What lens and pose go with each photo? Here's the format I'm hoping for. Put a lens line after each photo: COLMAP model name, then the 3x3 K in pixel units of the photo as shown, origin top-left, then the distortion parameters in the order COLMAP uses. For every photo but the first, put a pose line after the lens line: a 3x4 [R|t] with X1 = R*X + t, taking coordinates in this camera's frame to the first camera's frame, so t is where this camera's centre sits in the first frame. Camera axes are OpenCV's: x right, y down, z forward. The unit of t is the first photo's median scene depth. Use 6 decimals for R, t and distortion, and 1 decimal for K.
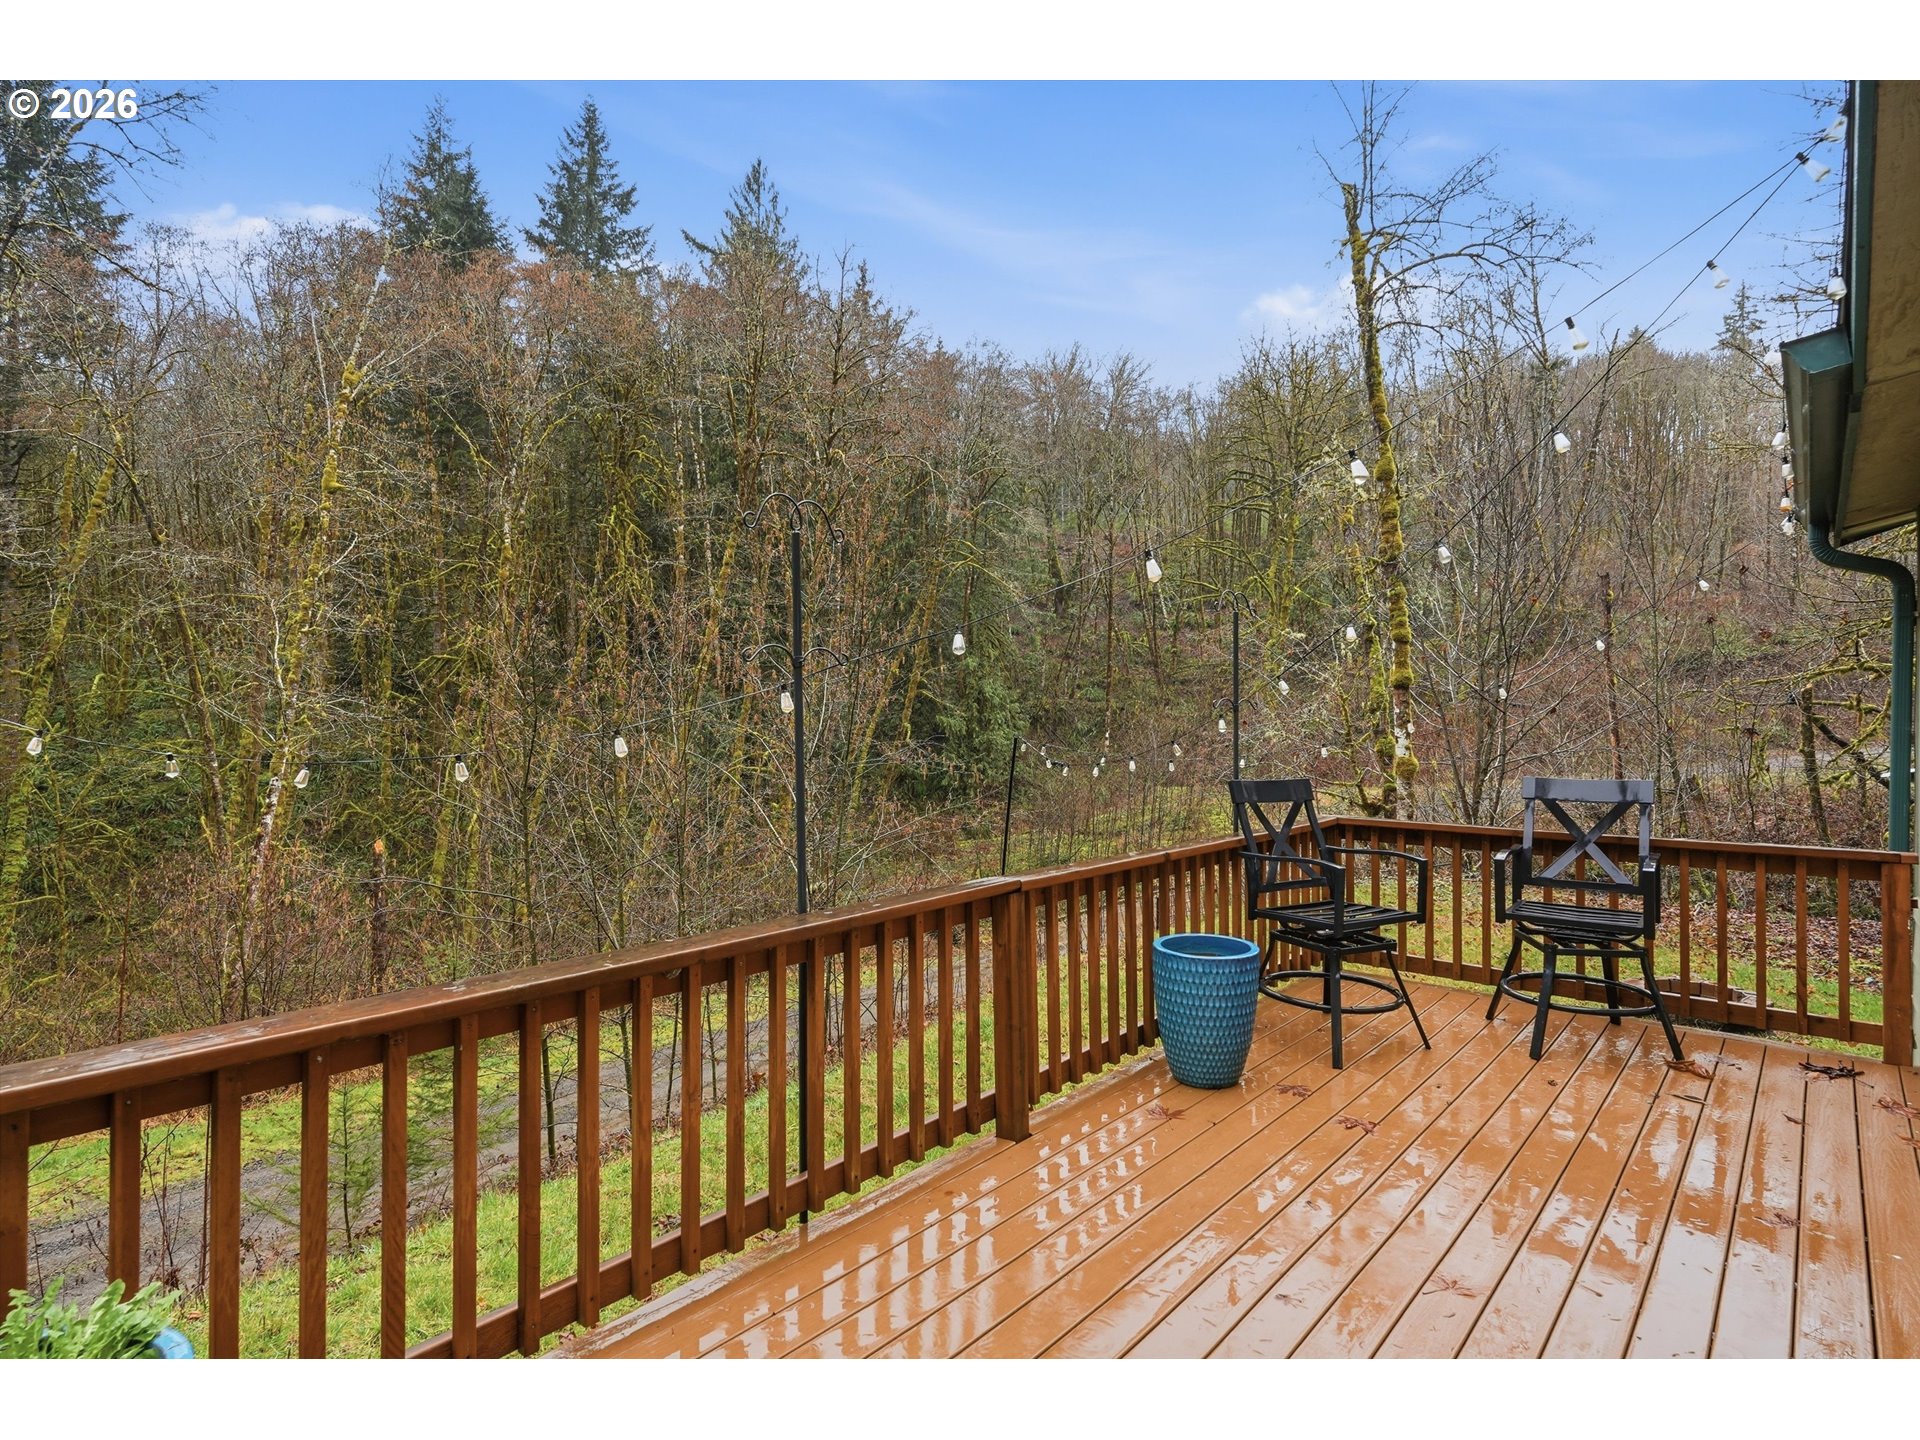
lens RADIAL K [[870.6, 0, 973.7], [0, 870.6, 724.8], [0, 0, 1]] dist [0.000074, 0.000105]
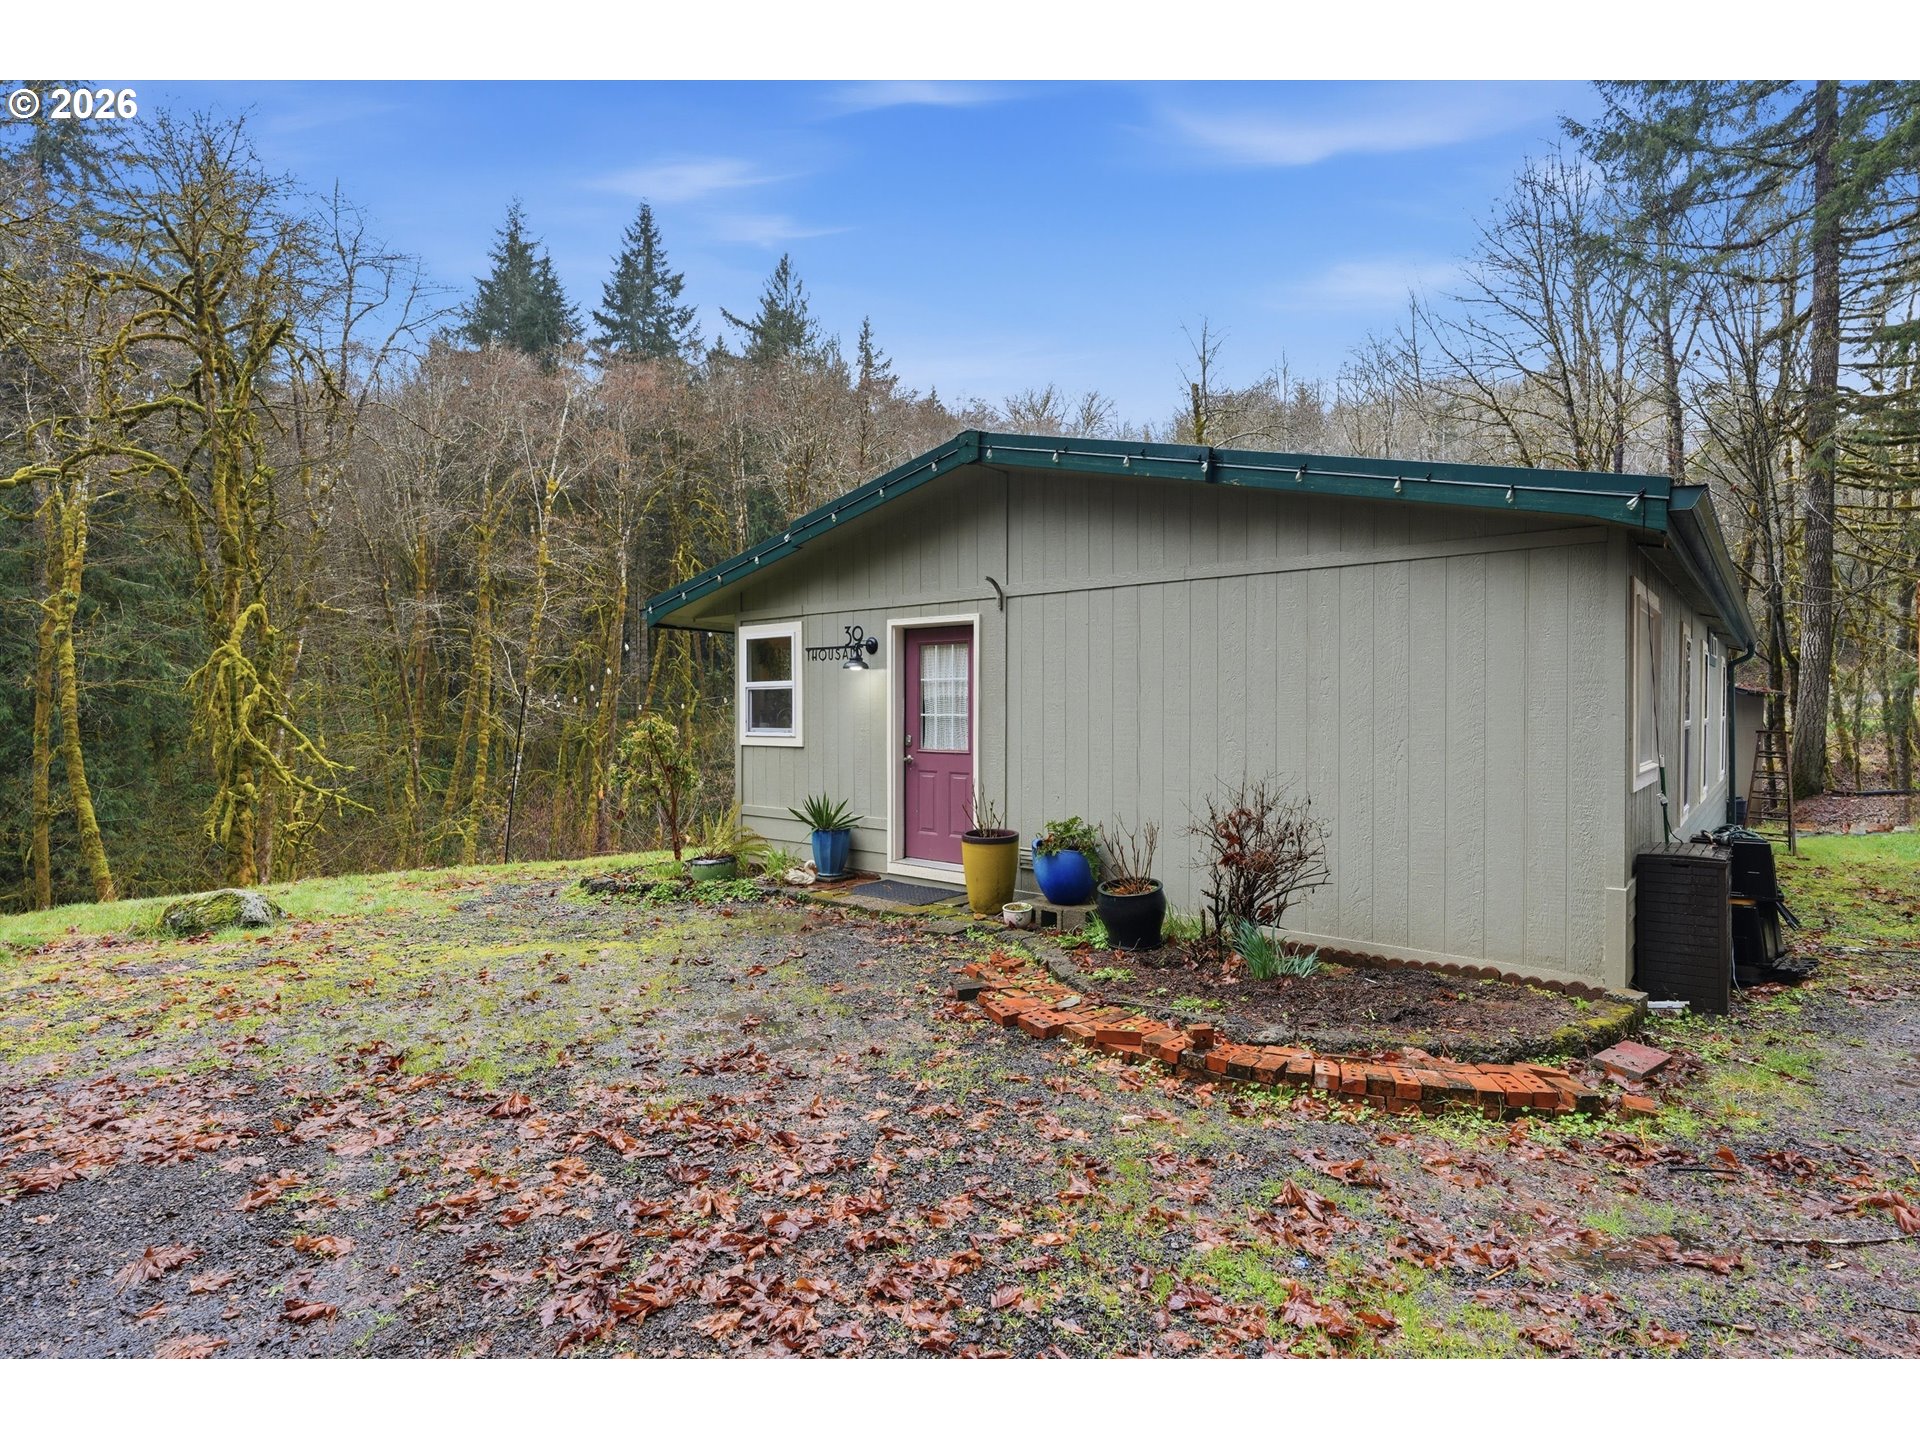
lens RADIAL K [[849.8, 0, 961.1], [0, 849.8, 728.7], [0, 0, 1]] dist [-0.000472, 0.000262]
pose [[0.999972, -0.007503, 0.000146, -0.005783], [0.007500, 0.999864, 0.014690, 0.001720], [-0.000257, -0.014688, 0.999892, -0.193370]]
